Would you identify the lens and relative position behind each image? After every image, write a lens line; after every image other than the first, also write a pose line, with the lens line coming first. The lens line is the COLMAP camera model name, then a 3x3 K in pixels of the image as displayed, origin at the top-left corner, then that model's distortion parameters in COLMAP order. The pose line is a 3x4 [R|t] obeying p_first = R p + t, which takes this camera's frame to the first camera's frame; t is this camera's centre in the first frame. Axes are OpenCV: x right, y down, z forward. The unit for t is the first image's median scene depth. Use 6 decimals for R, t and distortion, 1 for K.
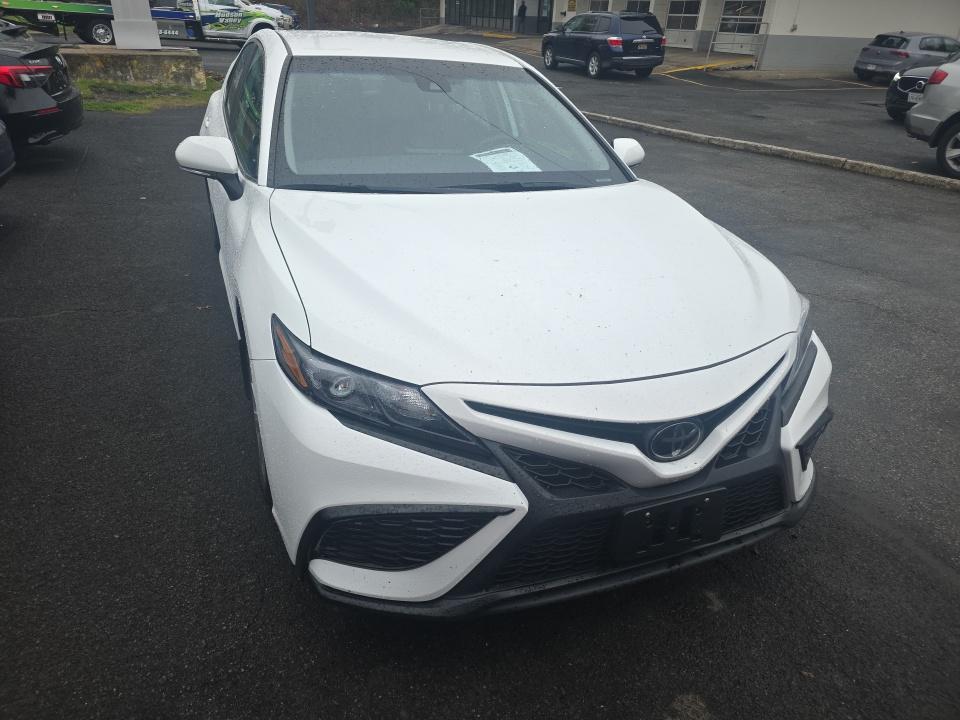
lens RADIAL K [[574.6, 0, 512.4], [0, 574.6, 358.9], [0, 0, 1]] dist [0.040993, -0.027532]
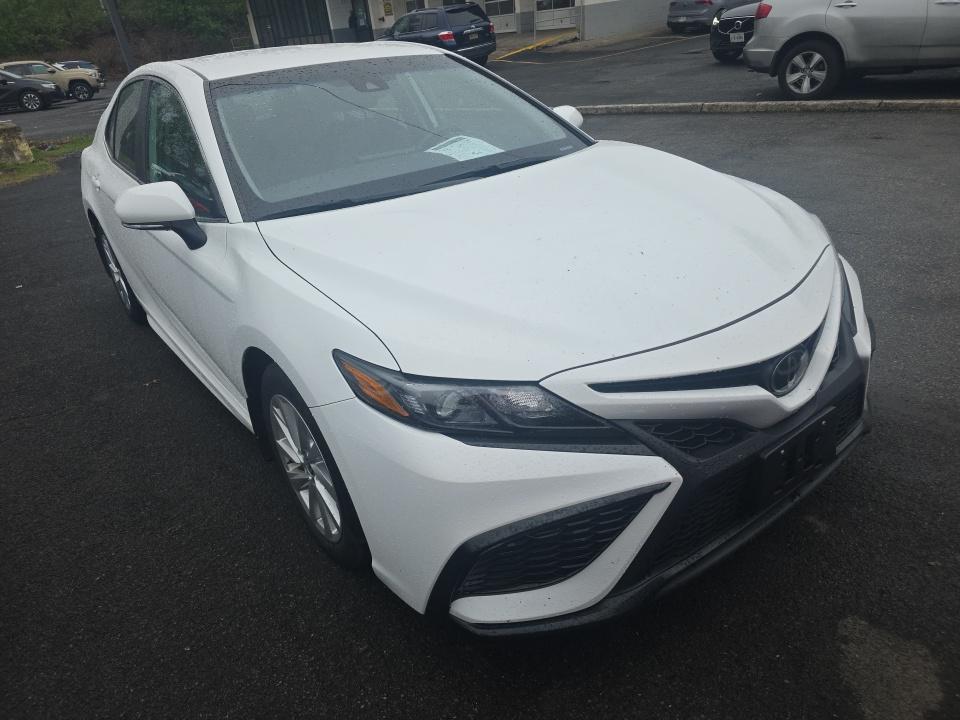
lens RADIAL K [[574.6, 0, 512.4], [0, 574.6, 358.9], [0, 0, 1]] dist [0.040993, -0.027532]
pose [[0.959358, -0.248180, 0.134311, -0.229112], [0.247415, 0.968645, 0.022626, -0.013496], [-0.135715, 0.011524, 0.990681, 0.072408]]
